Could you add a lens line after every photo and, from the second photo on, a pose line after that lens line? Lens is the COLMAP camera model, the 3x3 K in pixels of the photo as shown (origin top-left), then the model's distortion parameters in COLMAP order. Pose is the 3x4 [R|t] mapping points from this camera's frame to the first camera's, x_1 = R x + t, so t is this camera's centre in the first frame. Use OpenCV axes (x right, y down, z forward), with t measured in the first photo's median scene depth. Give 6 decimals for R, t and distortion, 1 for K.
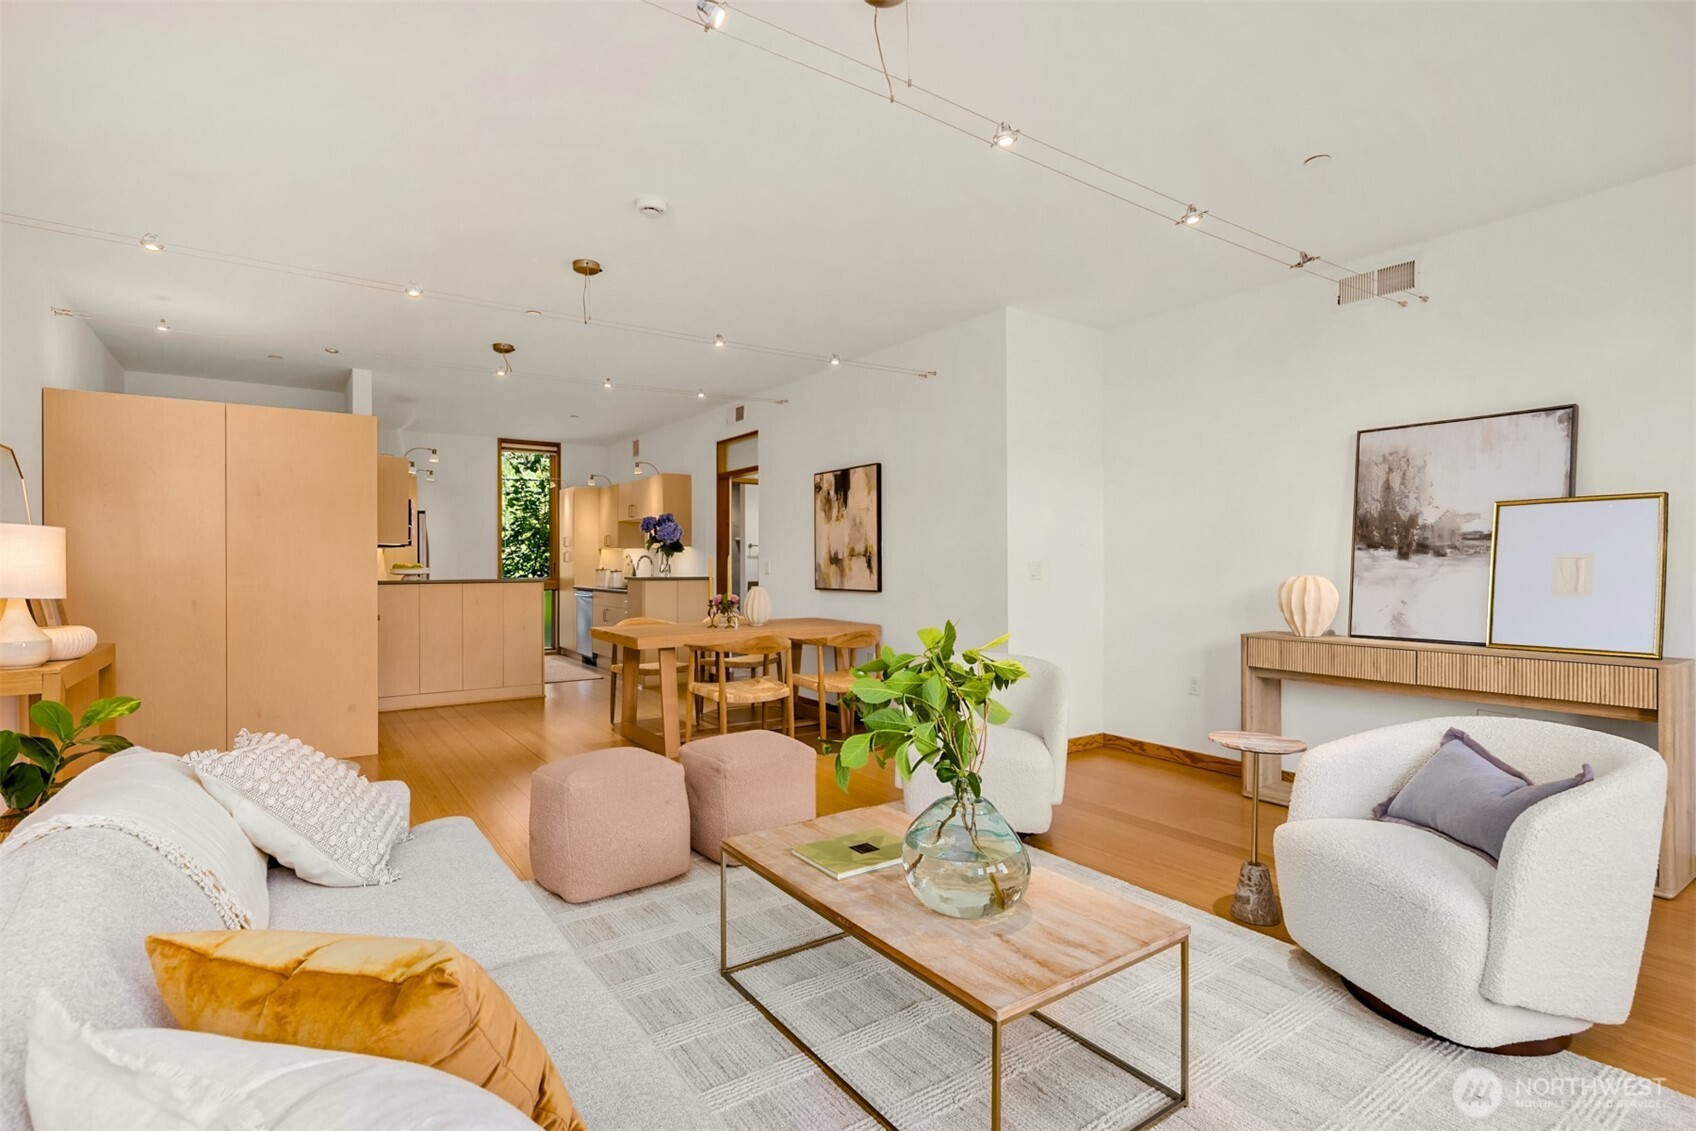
lens RADIAL K [[797.9, 0, 834.2], [0, 797.9, 567.7], [0, 0, 1]] dist [-0.000103, 0.000092]
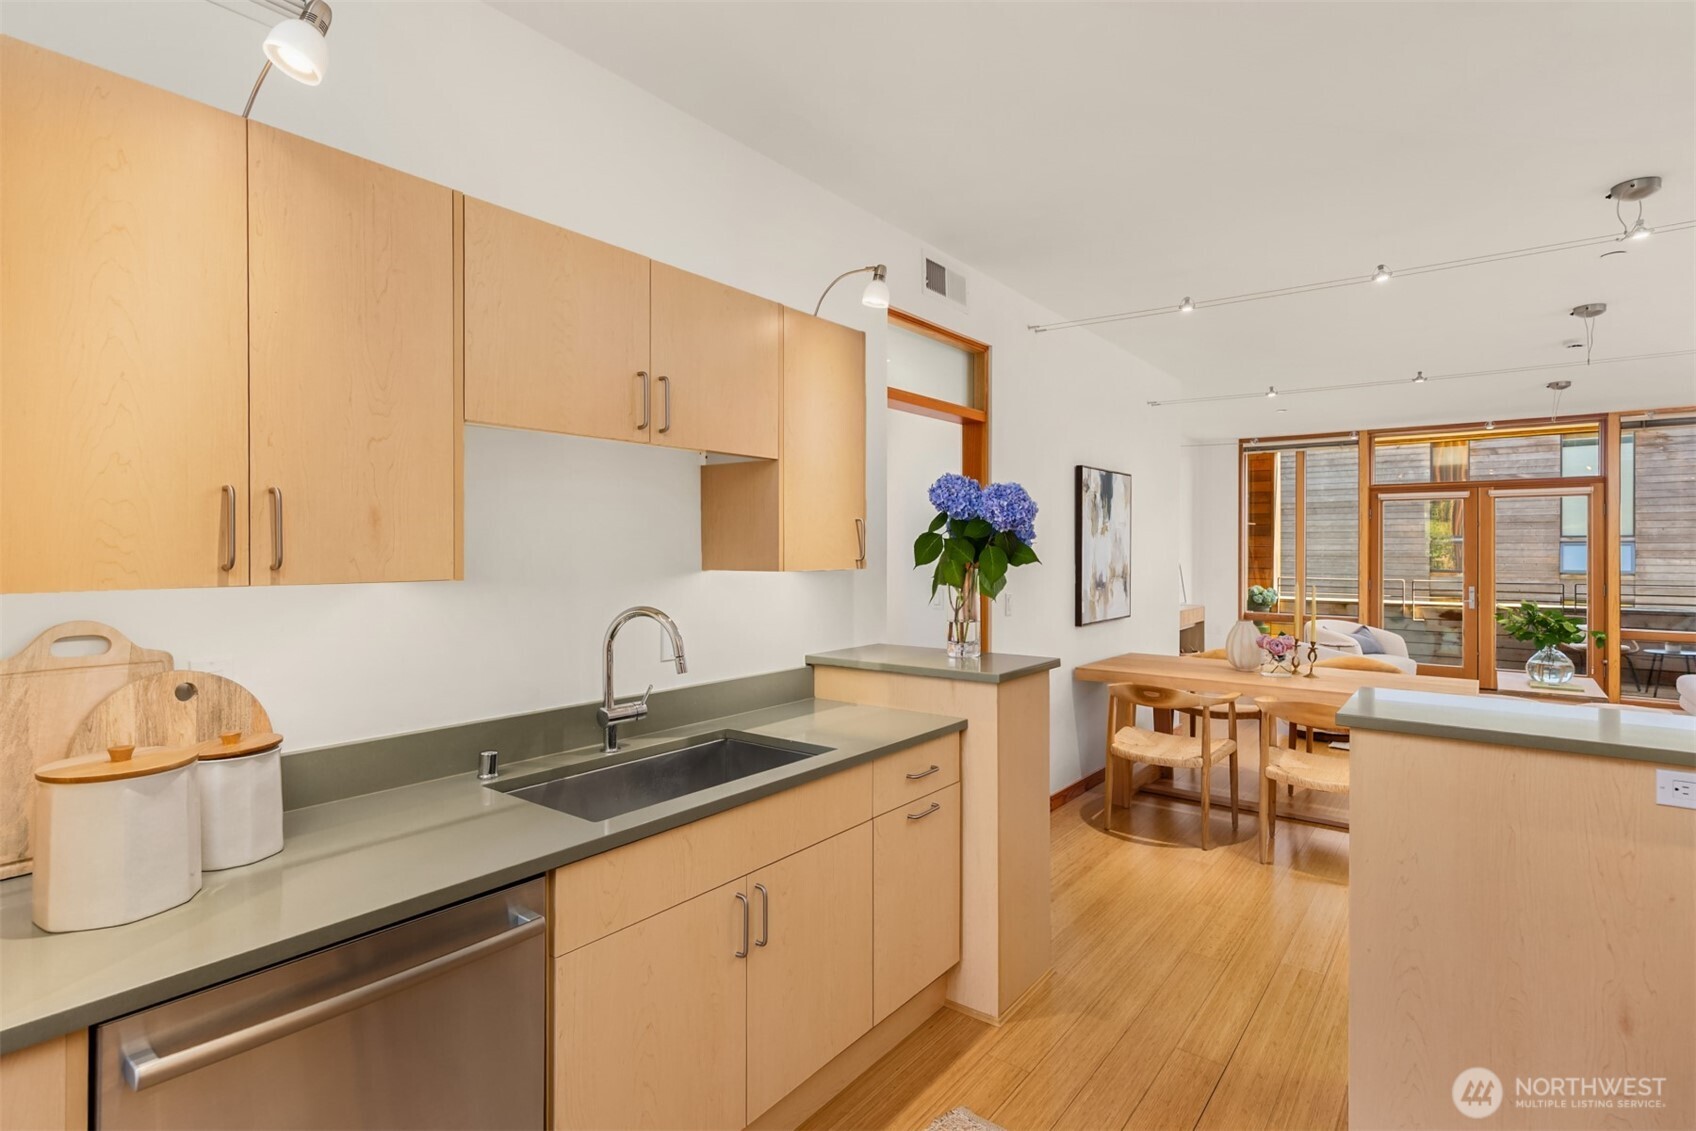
lens RADIAL K [[832.9, 0, 832.1], [0, 832.9, 554.2], [0, 0, 1]] dist [0.001305, 0.000105]
pose [[-0.288813, -0.007425, 0.957357, -0.686227], [0.006705, 0.999930, 0.009778, -0.047530], [-0.957362, 0.009244, -0.288743, 1.452345]]
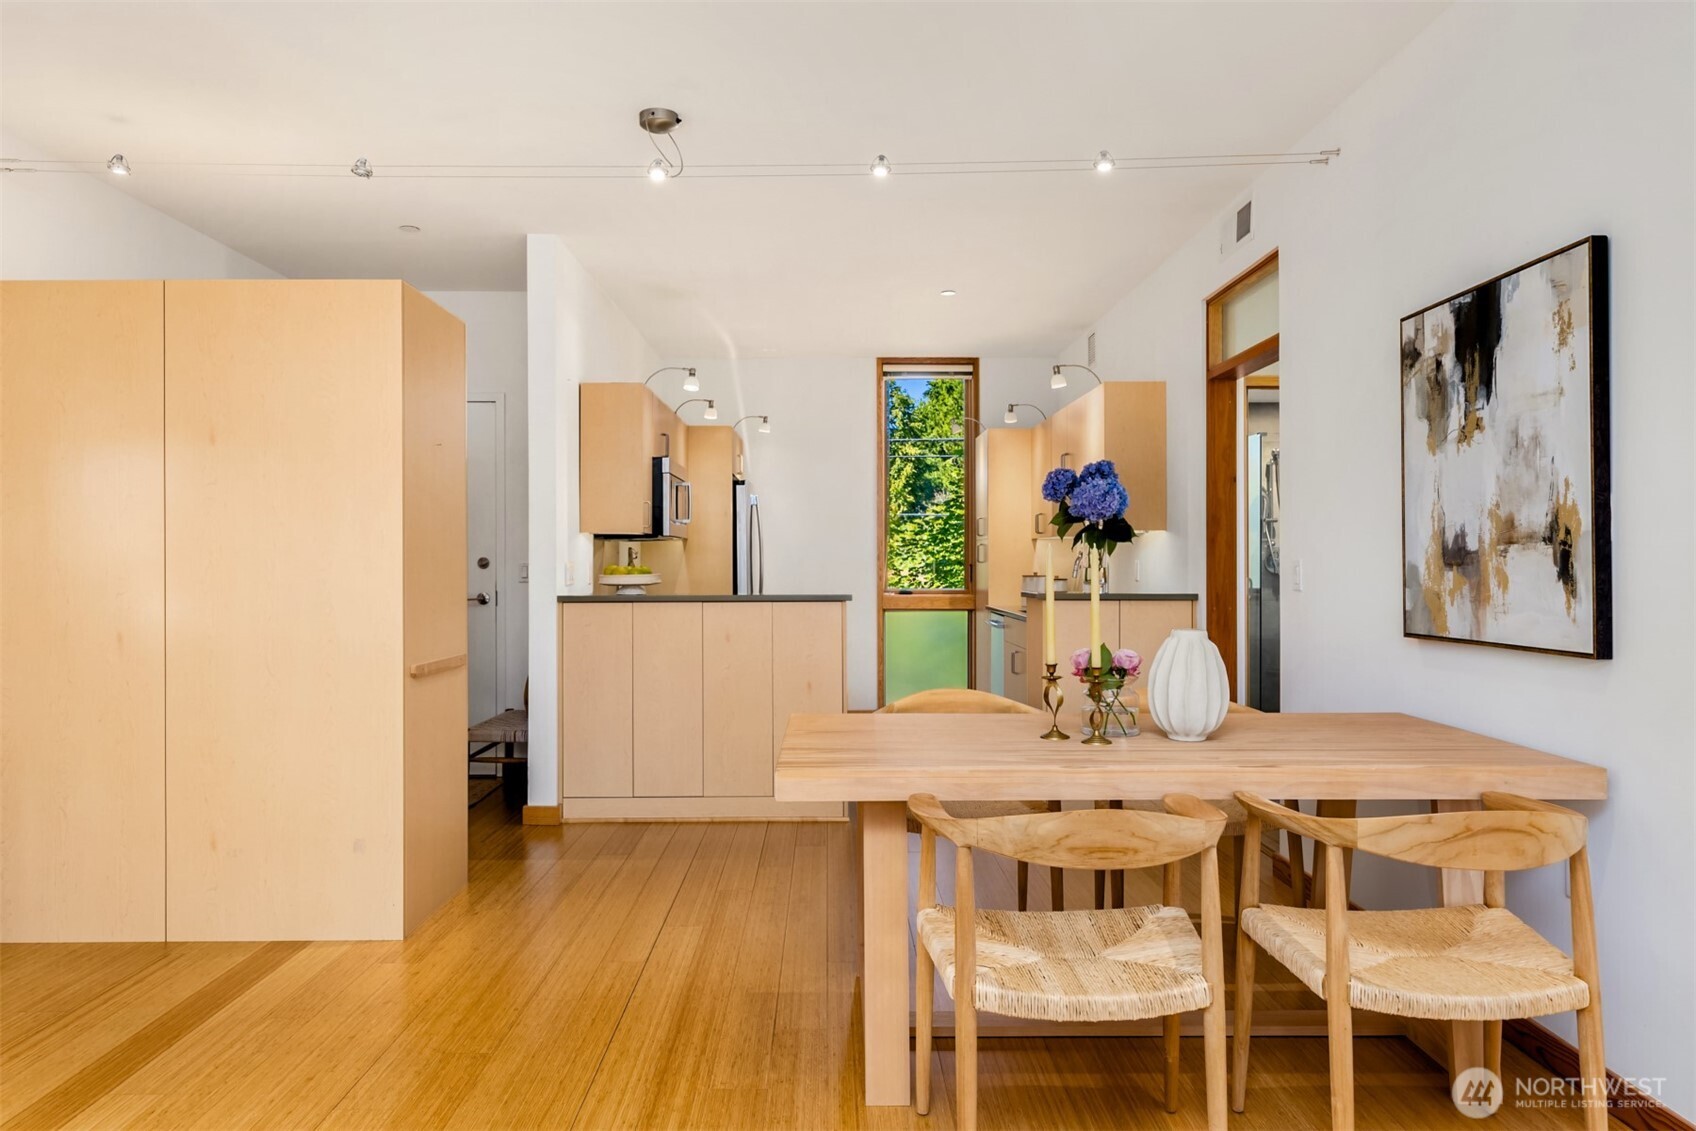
lens RADIAL K [[1122.8, 0, 848.0], [0, 1122.8, 565.5], [0, 0, 1]] dist [-0.003808, -0.000188]
pose [[0.832123, -0.001189, -0.554590, 0.049651], [-0.001264, 0.999991, -0.004040, -0.002846], [0.554590, 0.004063, 0.832114, 0.441551]]
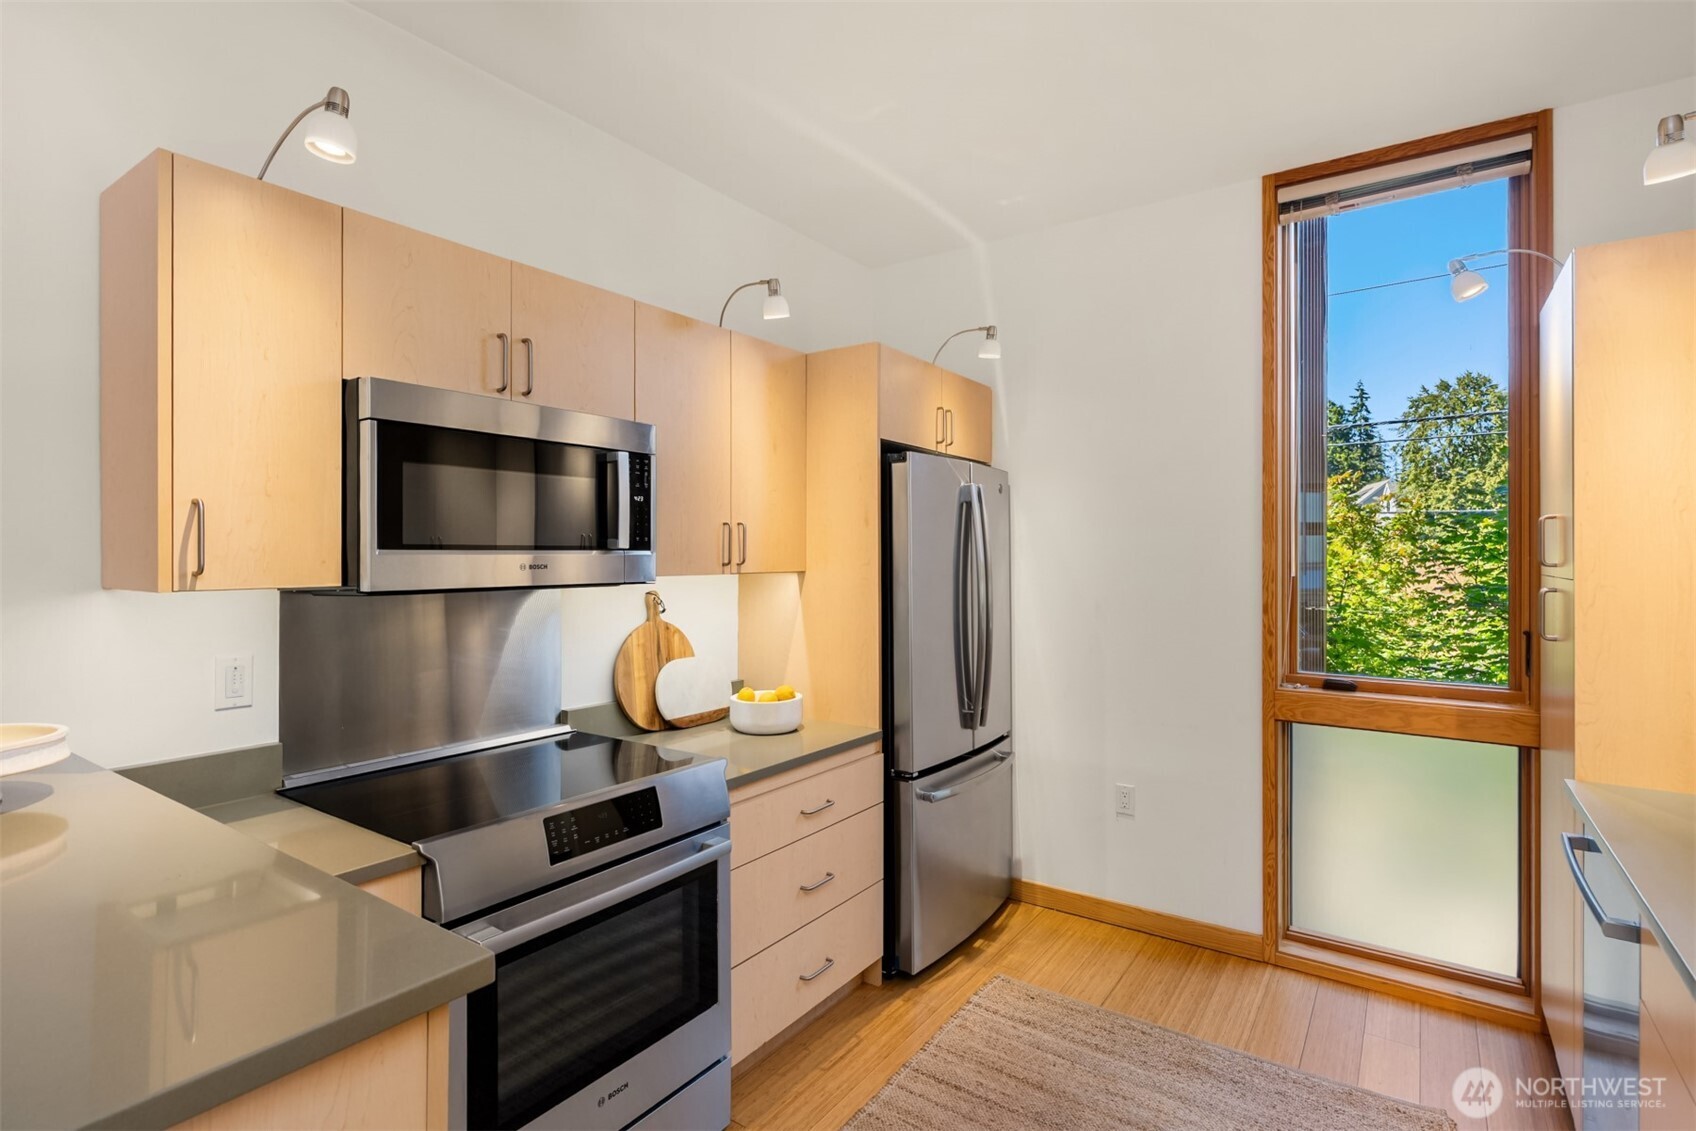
lens RADIAL K [[832.9, 0, 832.1], [0, 832.9, 554.2], [0, 0, 1]] dist [0.001305, 0.000105]
pose [[0.344845, -0.002064, -0.938657, -0.312629], [-0.007778, 0.999957, -0.005056, -0.042742], [0.938627, 0.009045, 0.344814, 1.192049]]
